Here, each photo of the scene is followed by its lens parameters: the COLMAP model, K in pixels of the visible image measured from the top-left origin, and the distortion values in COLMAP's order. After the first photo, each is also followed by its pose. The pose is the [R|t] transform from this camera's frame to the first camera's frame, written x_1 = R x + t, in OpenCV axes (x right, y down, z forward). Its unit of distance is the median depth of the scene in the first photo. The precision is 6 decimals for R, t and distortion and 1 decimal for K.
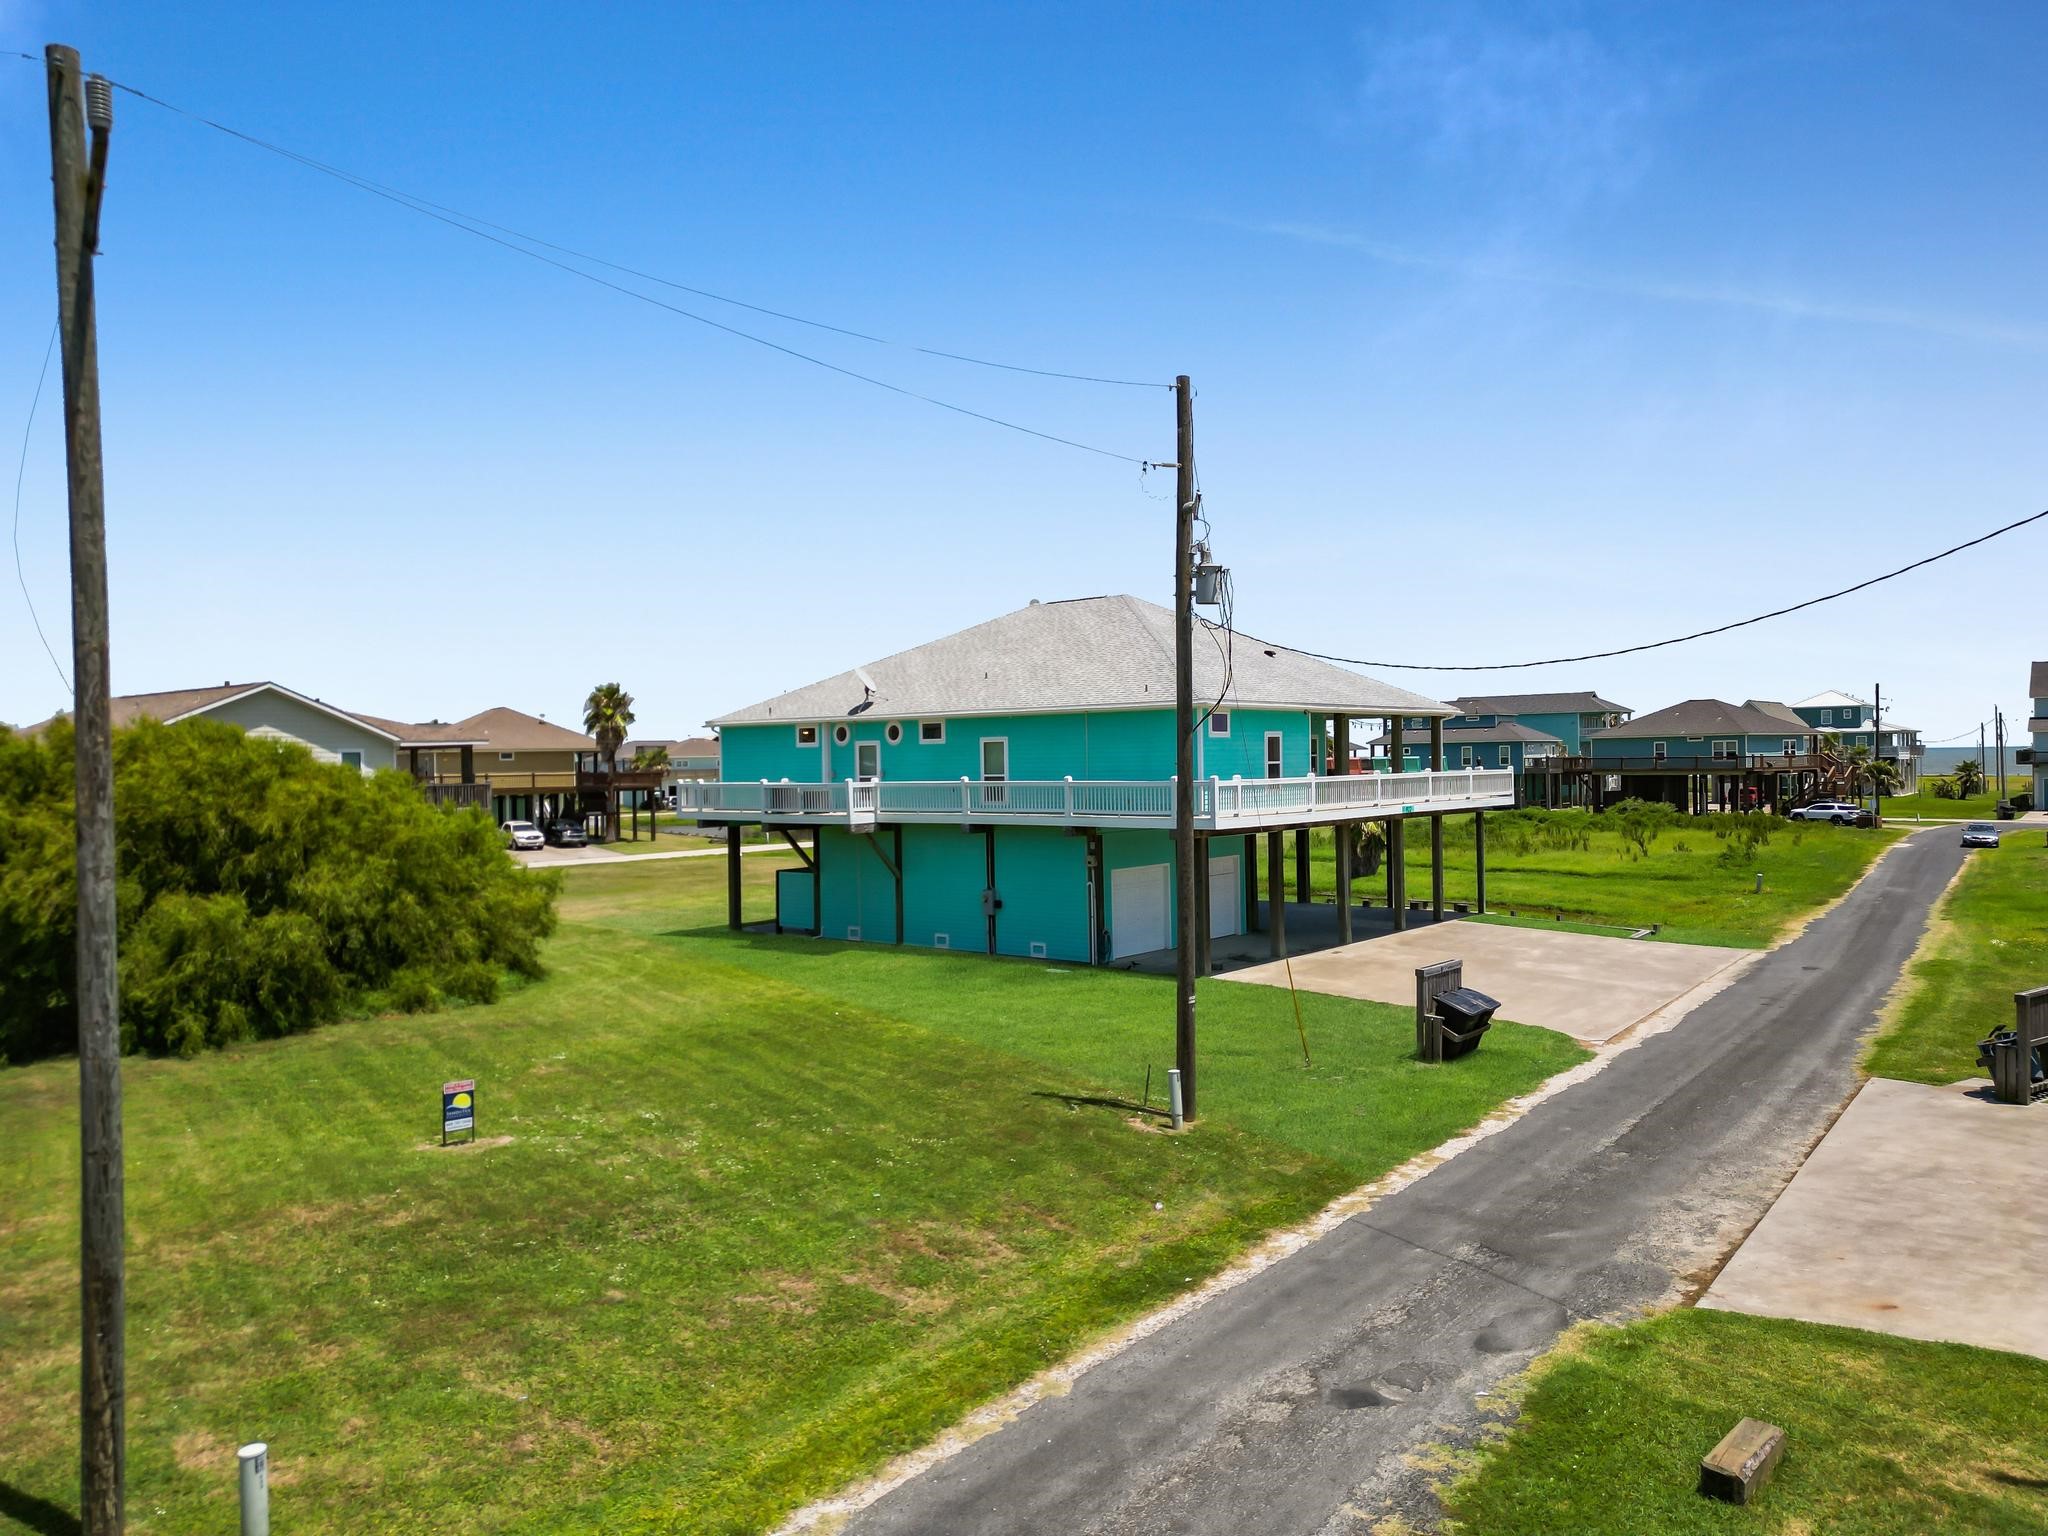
lens RADIAL K [[1429.9, 0, 1017.7], [0, 1429.9, 768.6], [0, 0, 1]] dist [0.081536, -0.084860]
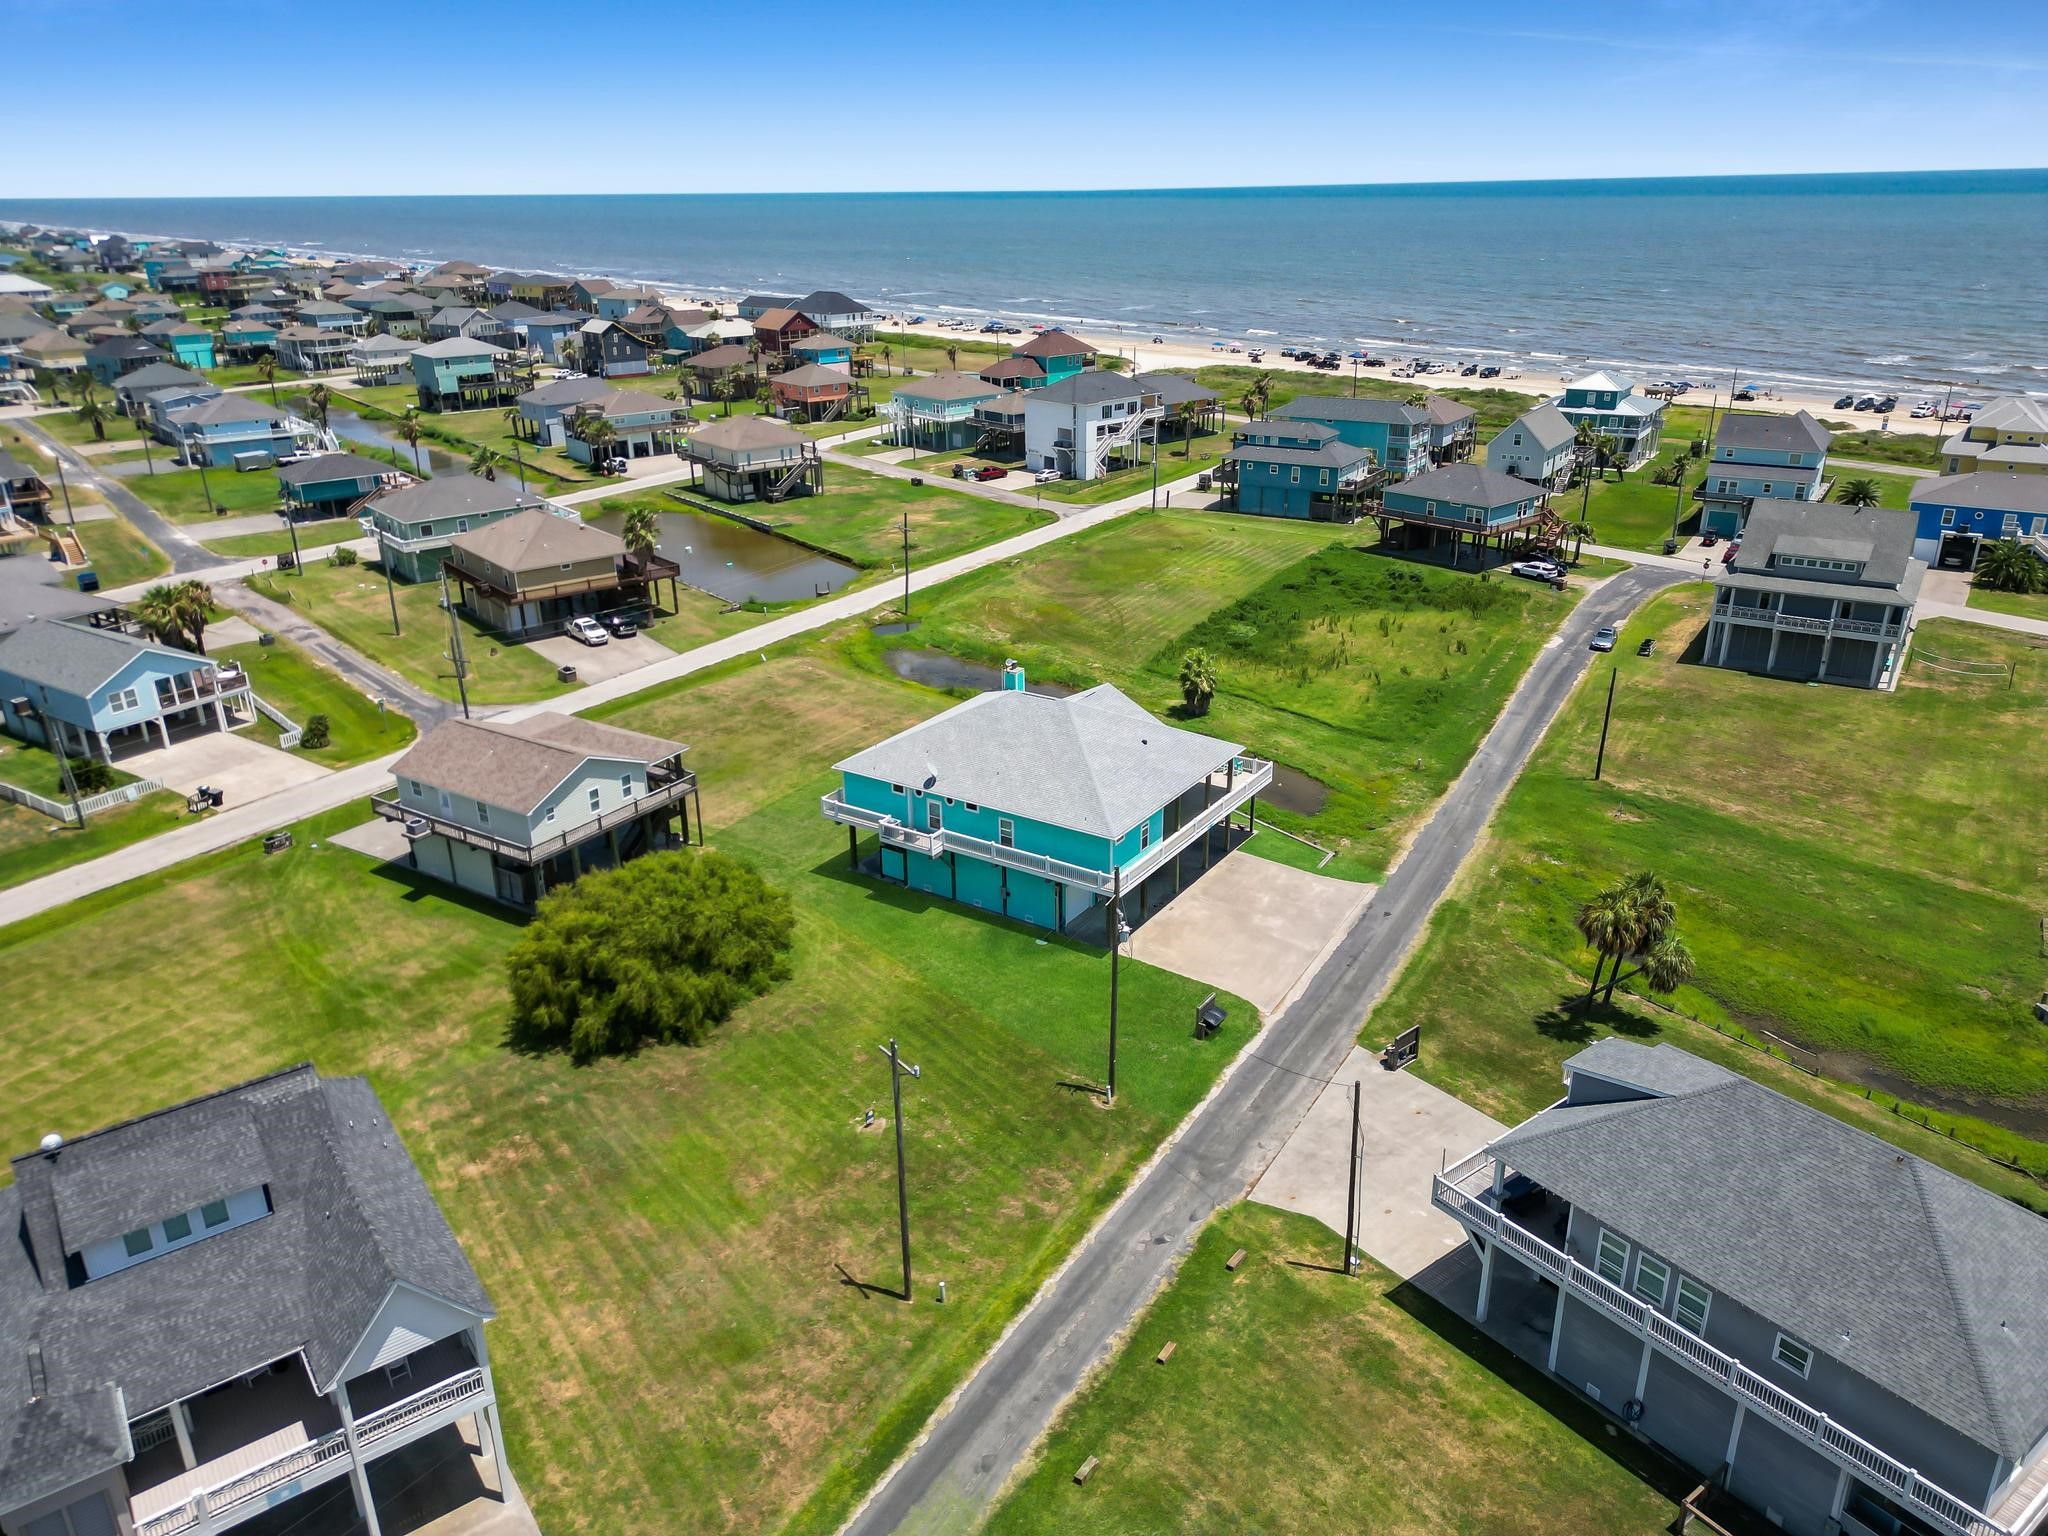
lens RADIAL K [[1429.9, 0, 1017.7], [0, 1429.9, 768.6], [0, 0, 1]] dist [0.081536, -0.084860]
pose [[0.995447, -0.035533, 0.088441, -0.419851], [0.000449, 0.929644, 0.368459, -1.984387], [-0.095311, -0.366742, 0.925428, -1.959526]]
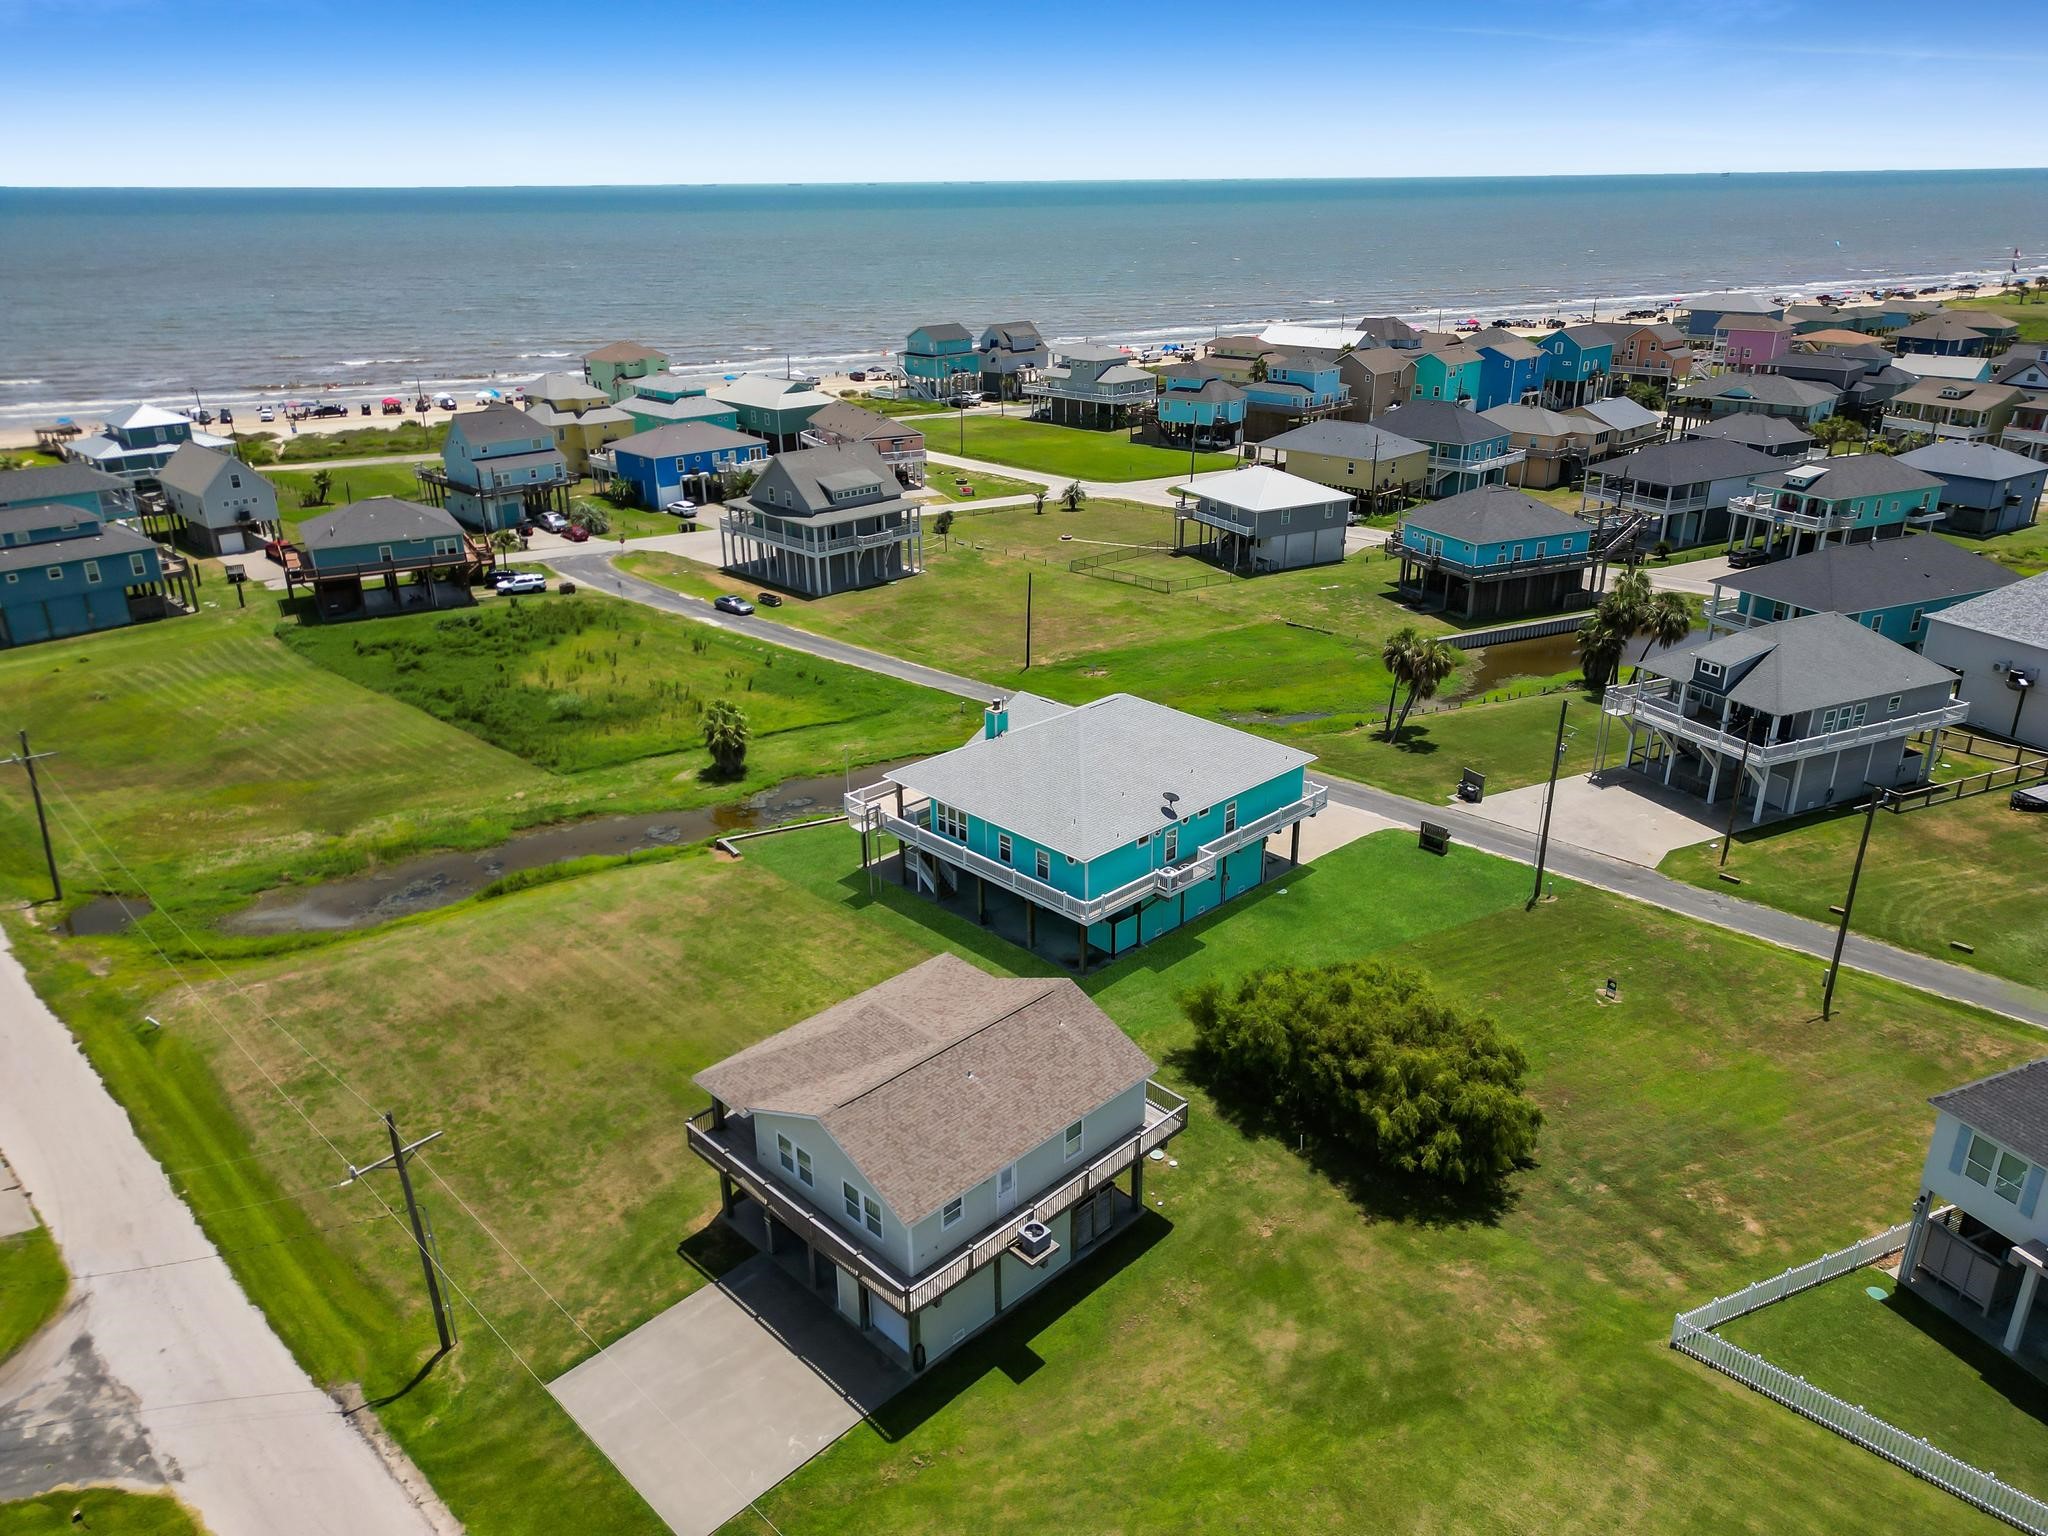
lens RADIAL K [[1429.9, 0, 1017.7], [0, 1429.9, 768.6], [0, 0, 1]] dist [0.081536, -0.084860]
pose [[0.116944, -0.362013, 0.924808, -4.474845], [0.012709, 0.931667, 0.363091, -1.892908], [-0.993057, -0.030708, 0.113554, 2.600935]]
